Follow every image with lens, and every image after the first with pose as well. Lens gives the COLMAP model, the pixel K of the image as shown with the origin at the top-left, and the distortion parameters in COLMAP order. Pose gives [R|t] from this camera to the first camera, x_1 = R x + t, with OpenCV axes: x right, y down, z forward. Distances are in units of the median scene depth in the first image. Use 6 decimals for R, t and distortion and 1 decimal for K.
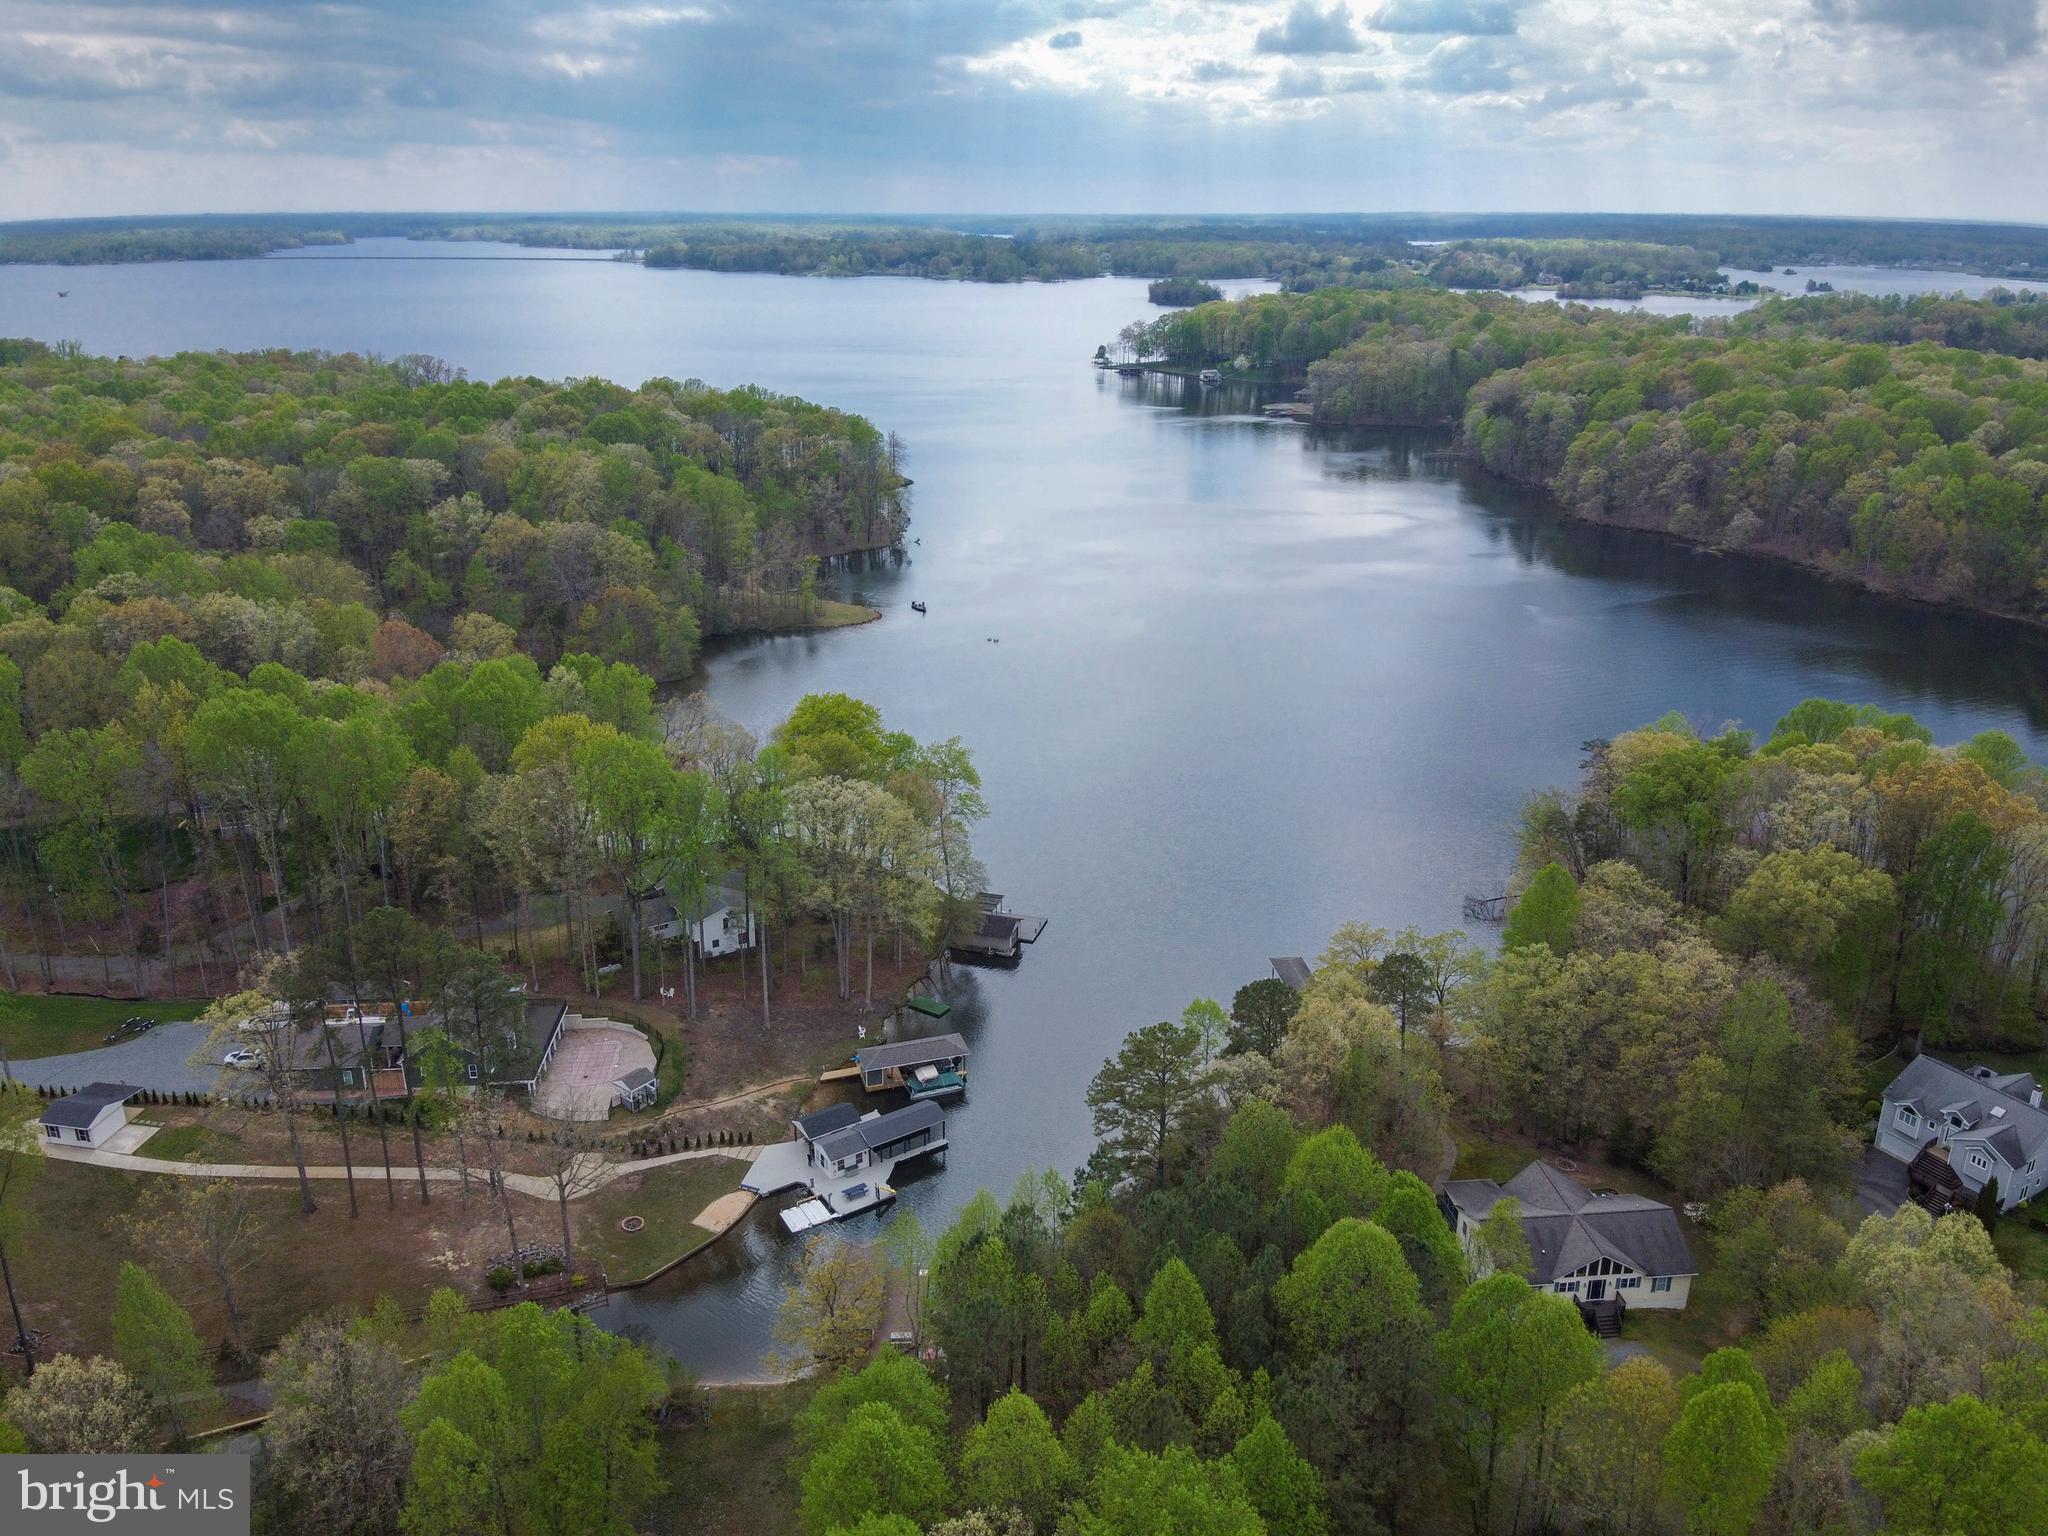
lens RADIAL K [[1535.3, 0, 1036.2], [0, 1535.3, 753.8], [0, 0, 1]] dist [0.157560, -0.269299]
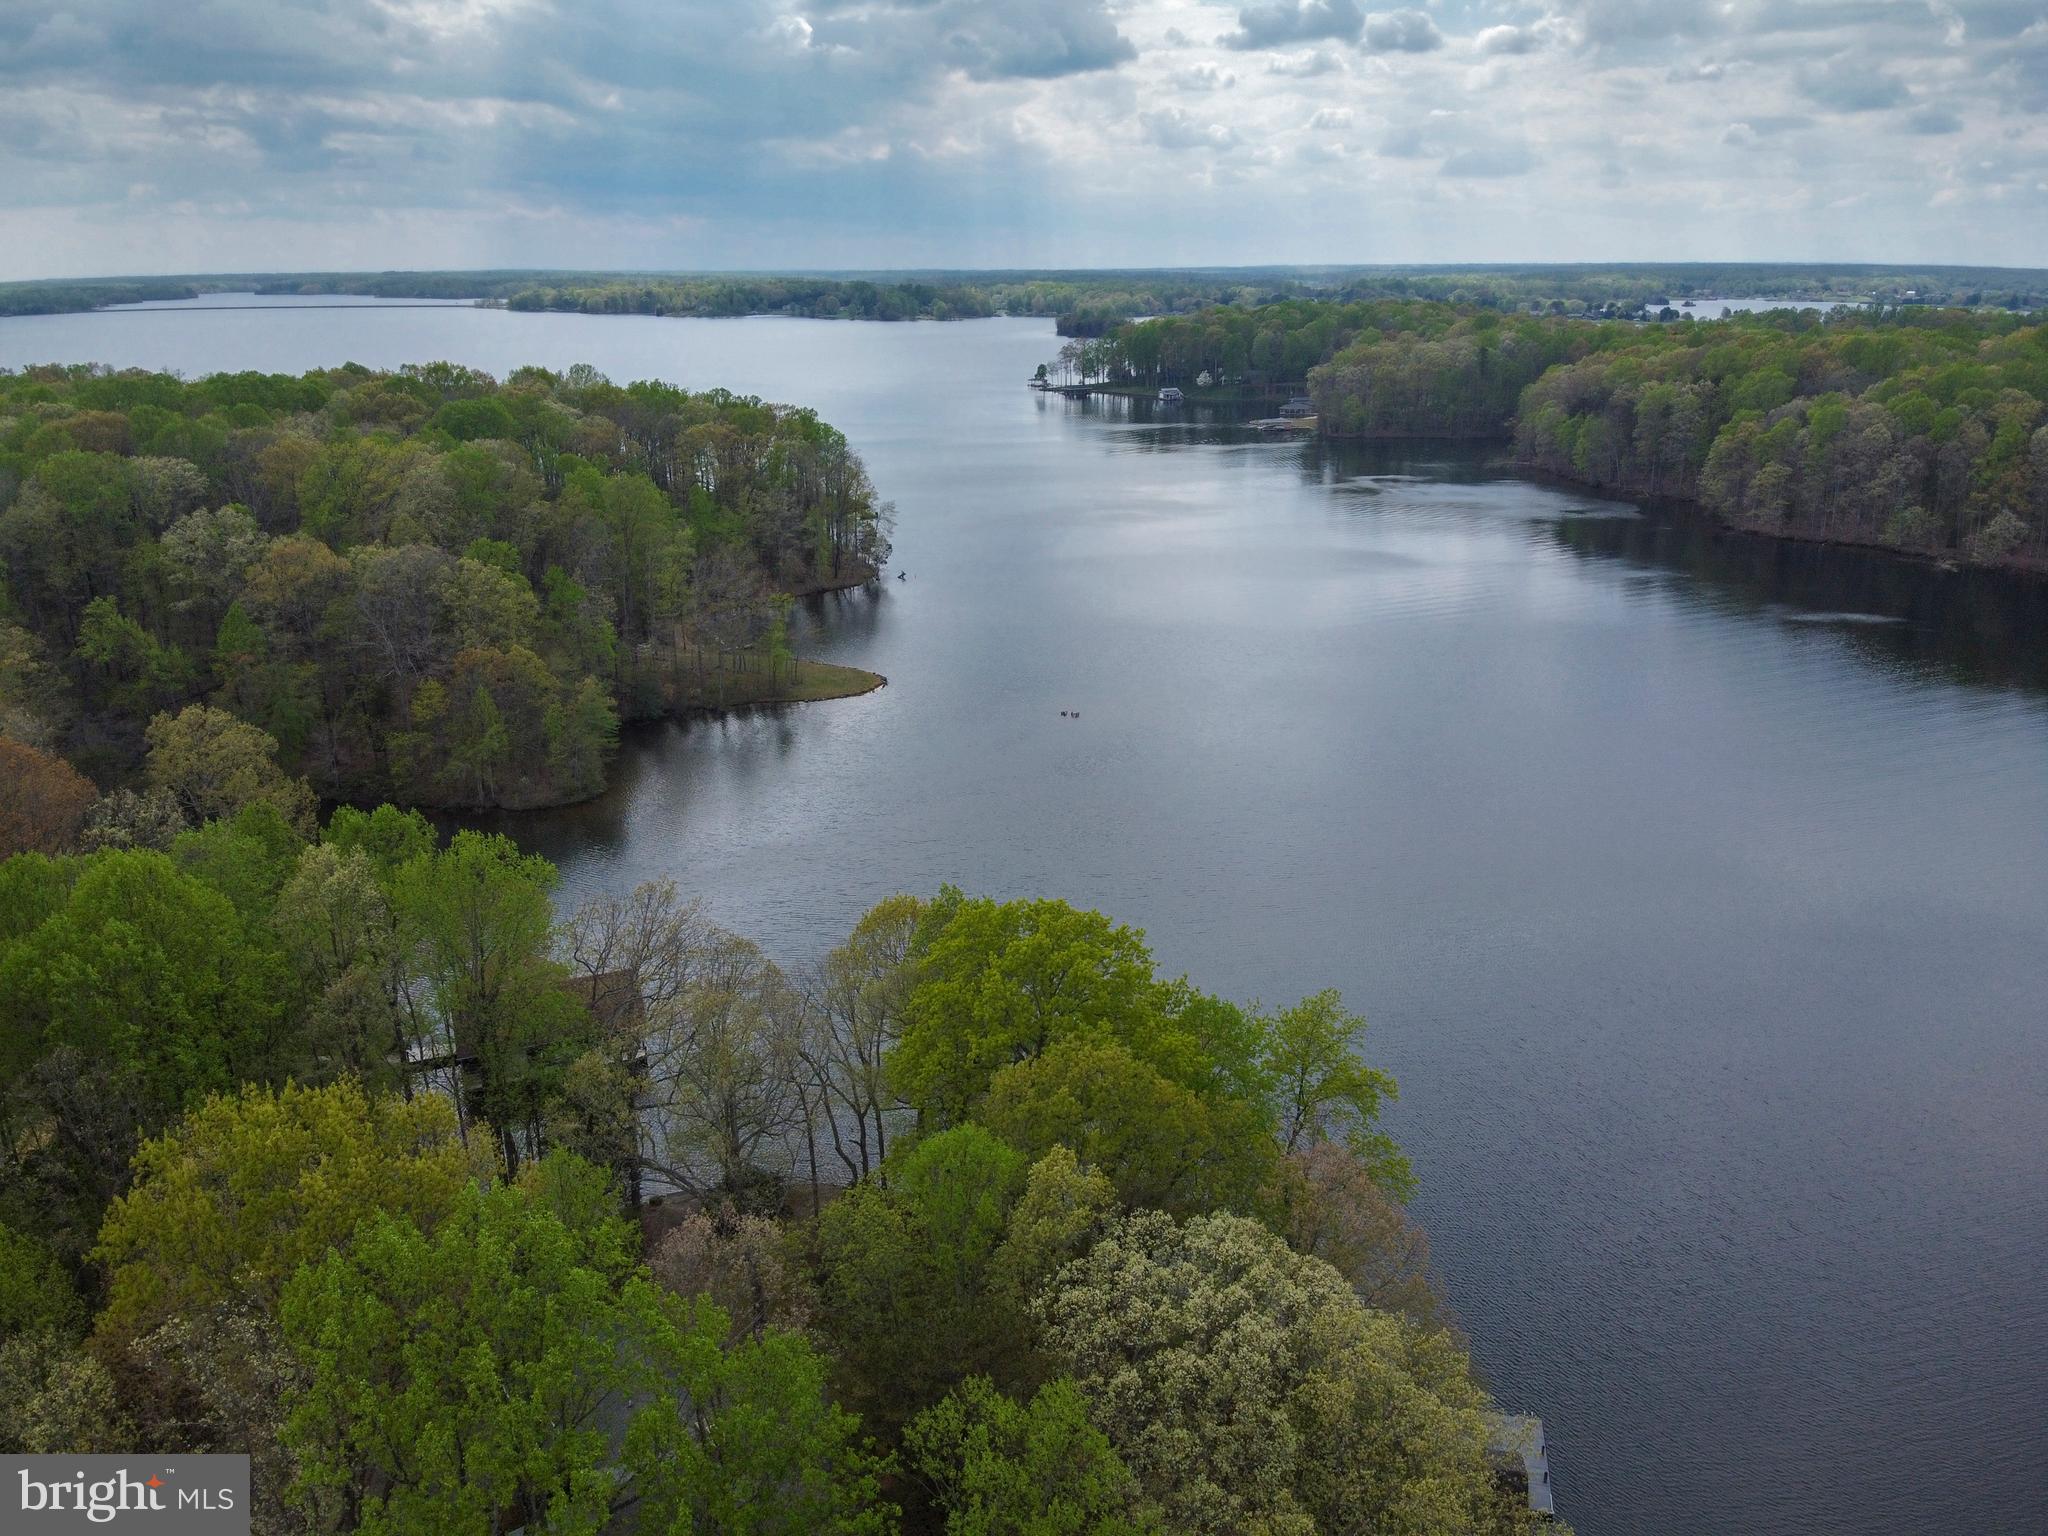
lens RADIAL K [[1535.3, 0, 1036.2], [0, 1535.3, 753.8], [0, 0, 1]] dist [0.157560, -0.269299]
pose [[0.996774, -0.030345, 0.074305, -0.074587], [0.032790, 0.998953, -0.031898, -0.030103], [-0.073260, 0.034232, 0.996725, 0.285616]]
